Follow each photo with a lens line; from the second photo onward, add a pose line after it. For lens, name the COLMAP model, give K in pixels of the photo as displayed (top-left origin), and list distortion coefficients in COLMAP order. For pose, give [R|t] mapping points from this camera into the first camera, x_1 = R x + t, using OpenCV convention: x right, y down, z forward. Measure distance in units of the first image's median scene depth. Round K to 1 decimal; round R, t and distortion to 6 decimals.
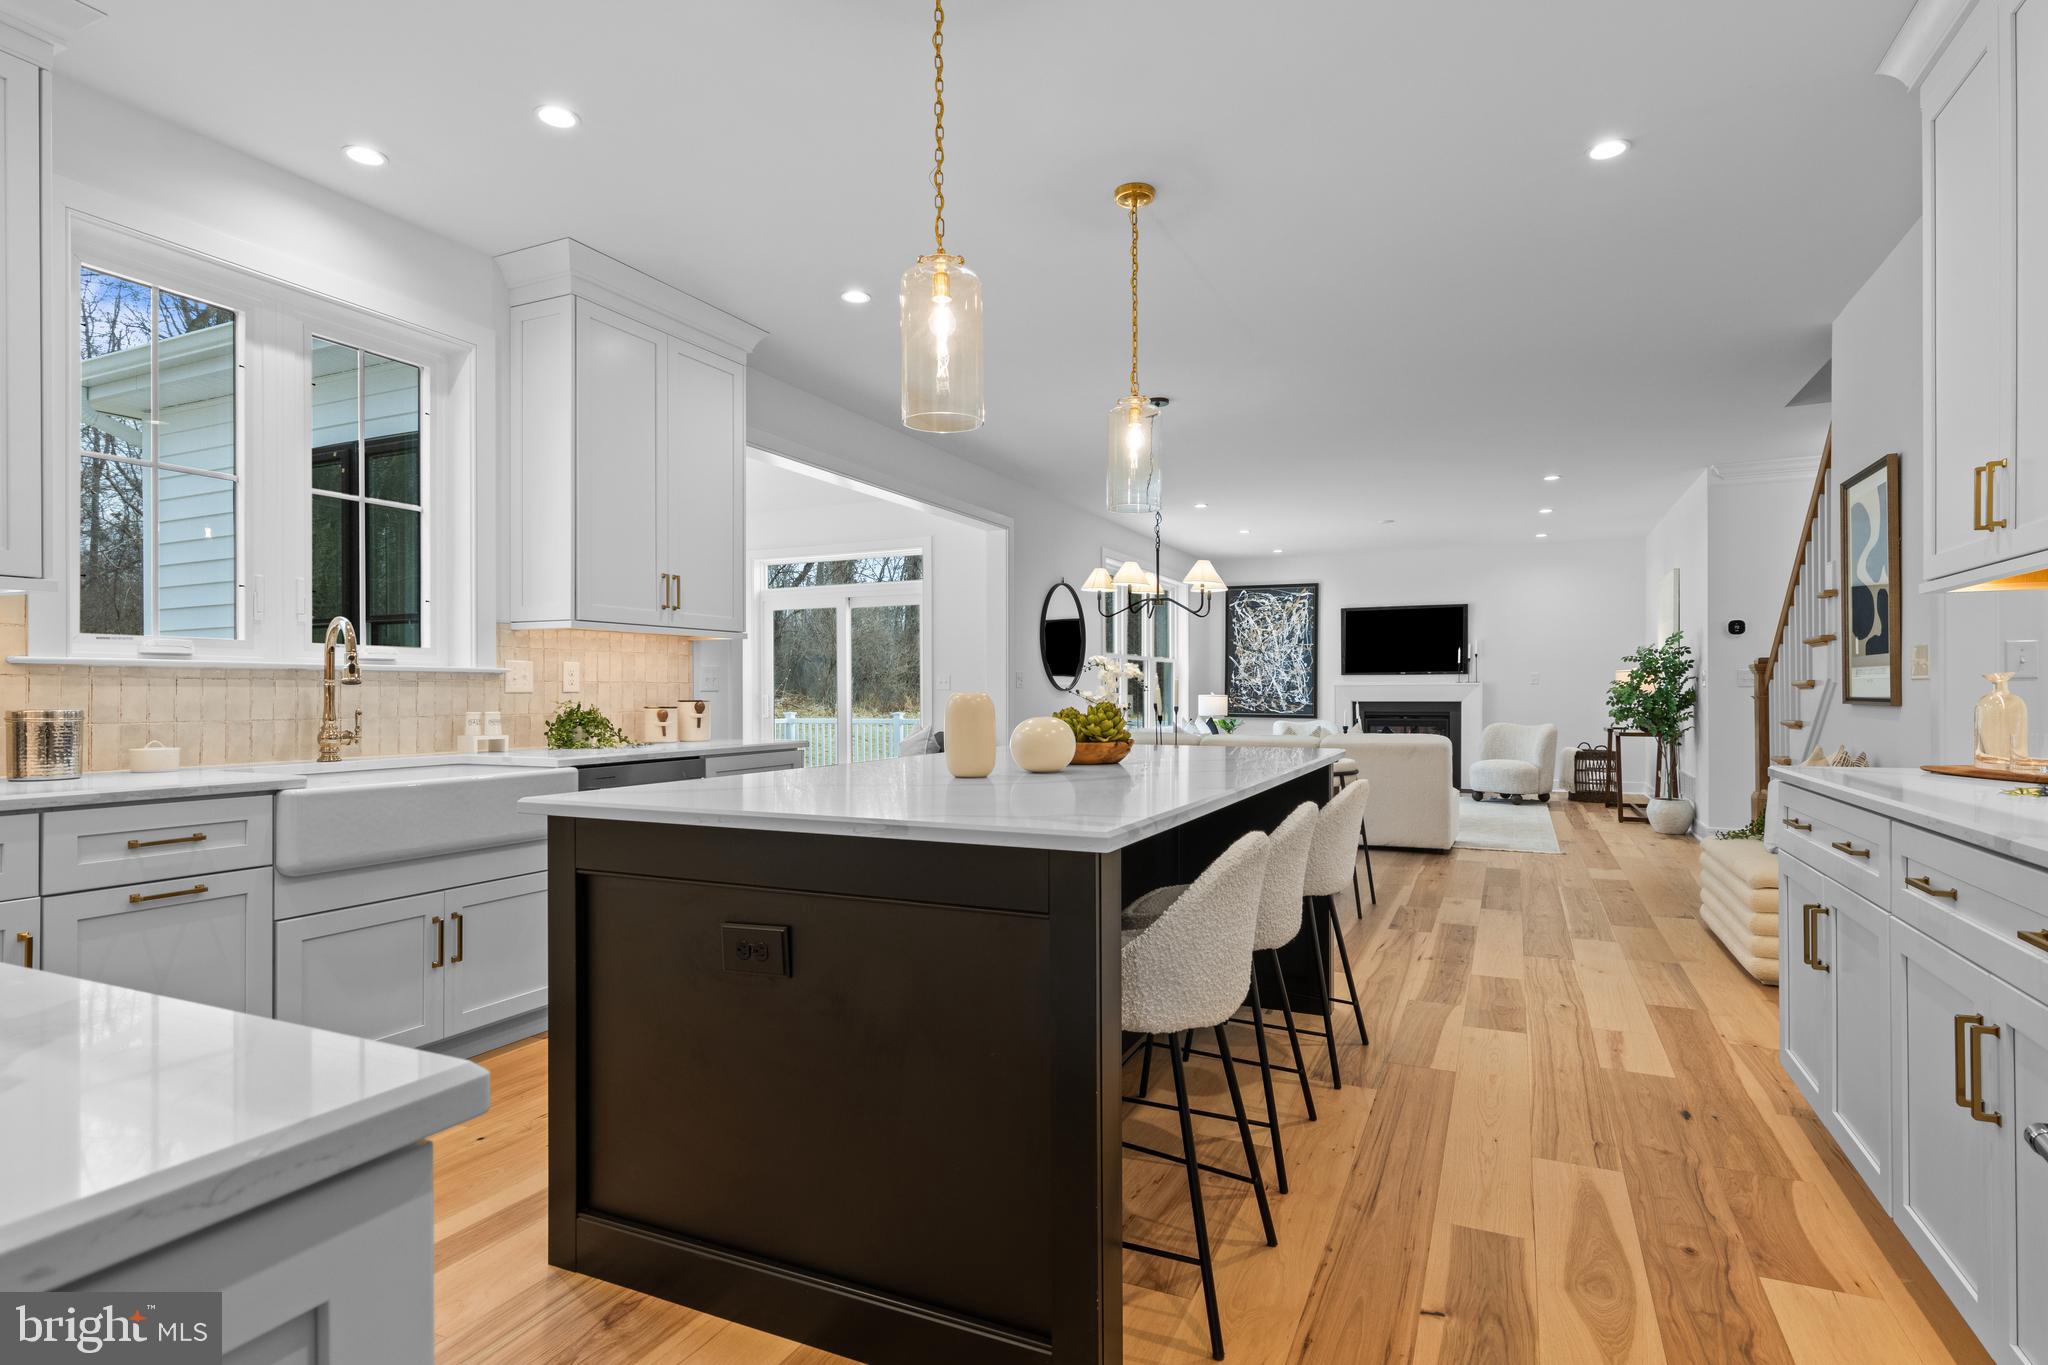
lens RADIAL K [[1046.6, 0, 1024.0], [0, 1046.6, 682.5], [0, 0, 1]] dist [0.002663, 0.000532]
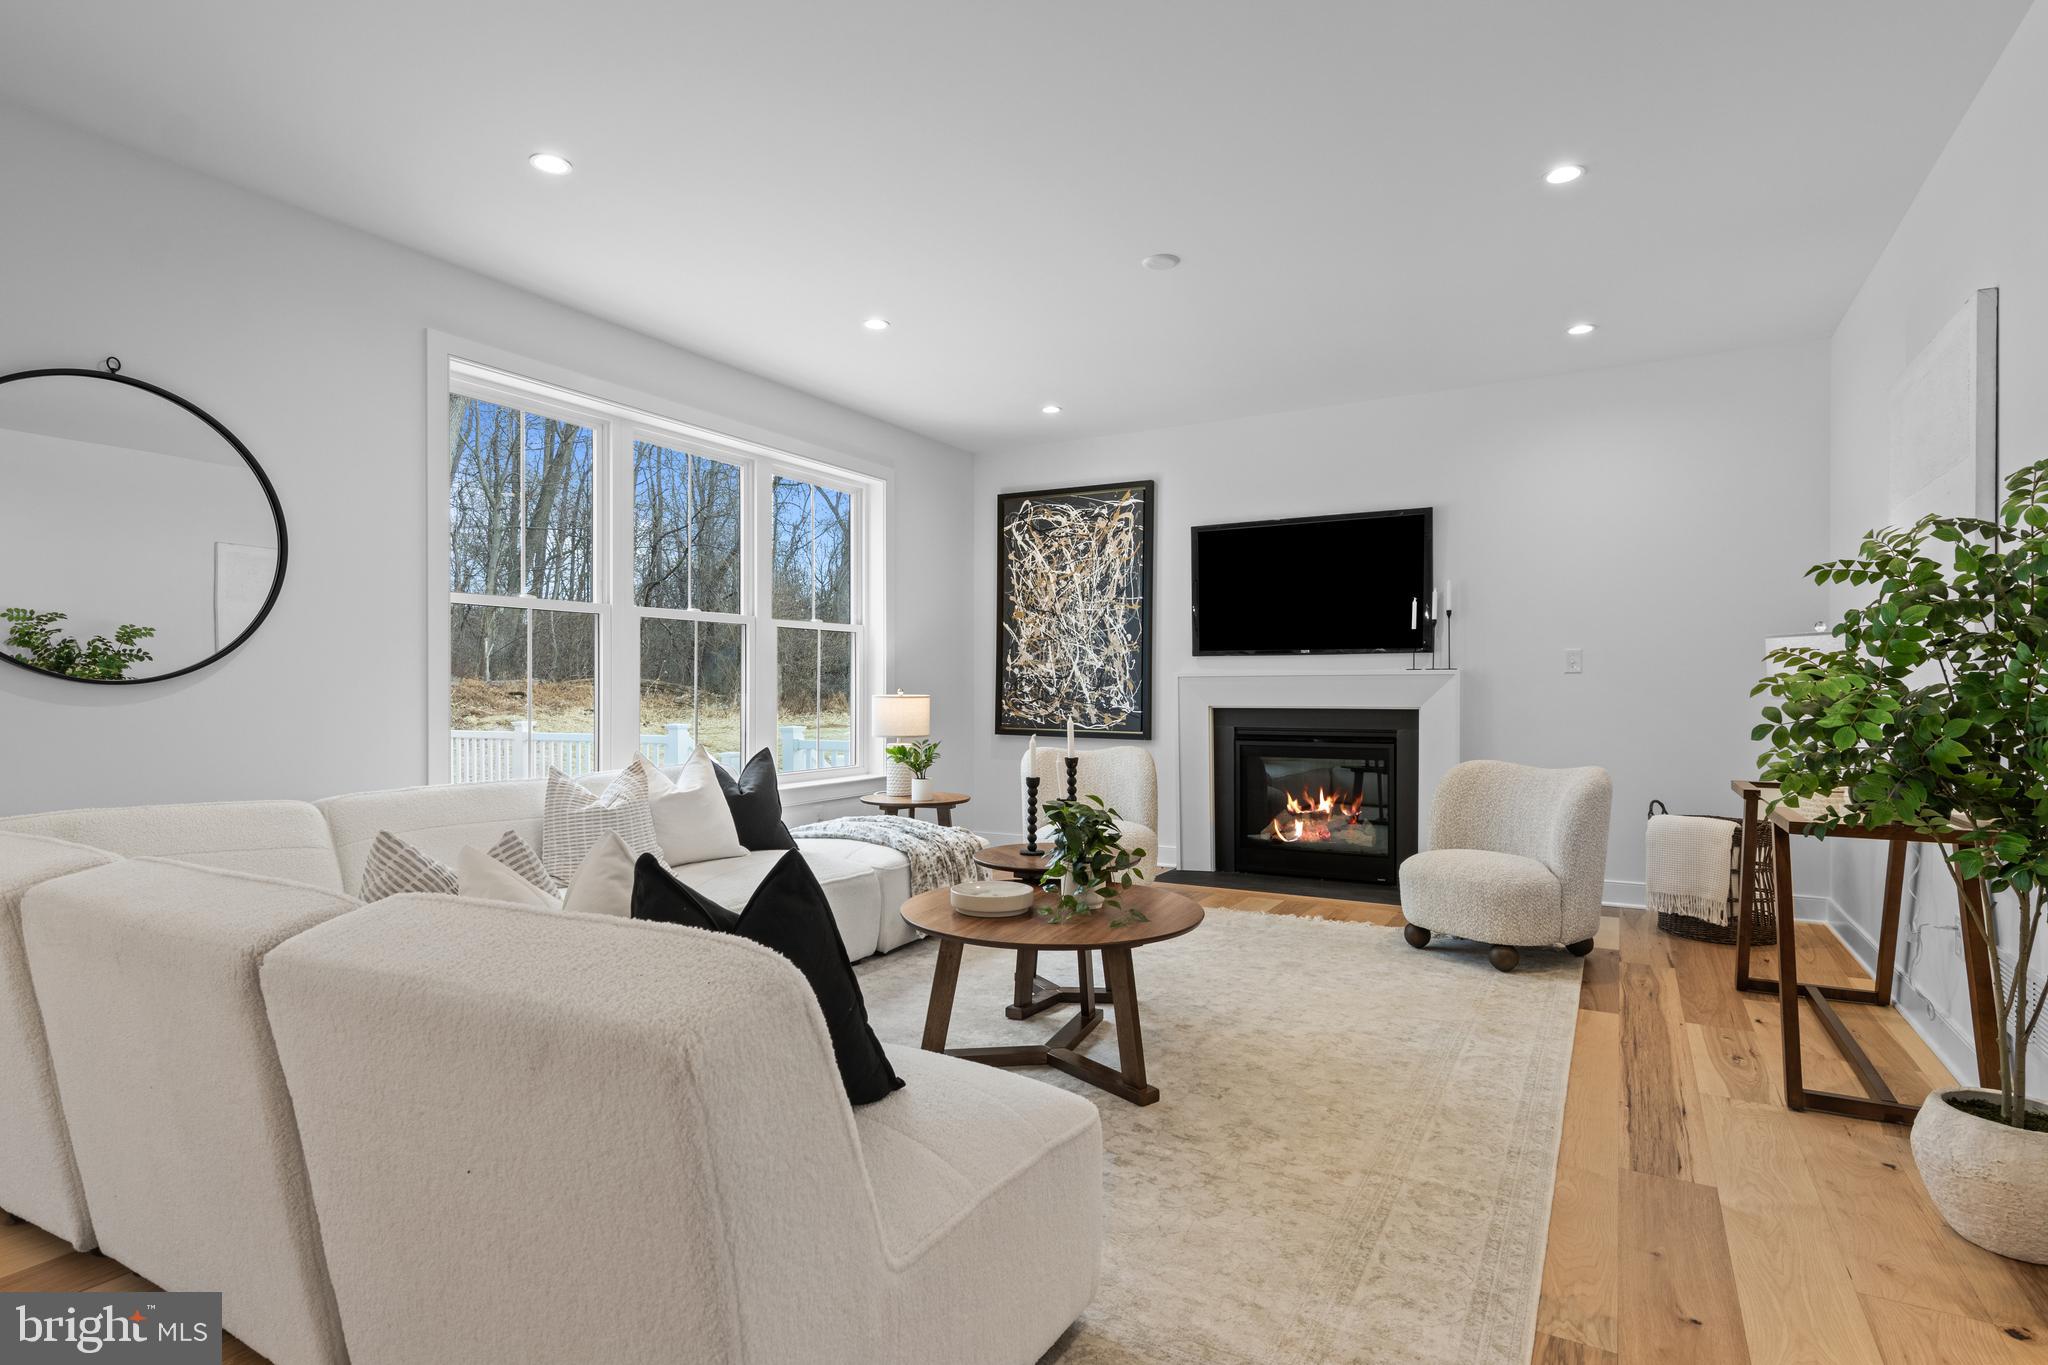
lens RADIAL K [[1046.6, 0, 1024.0], [0, 1046.6, 682.5], [0, 0, 1]] dist [0.002663, 0.000532]
pose [[0.996659, 0.001405, -0.081665, 0.257910], [-0.001116, 0.999993, 0.003583, 0.003976], [0.081669, -0.003480, 0.996653, 0.471509]]
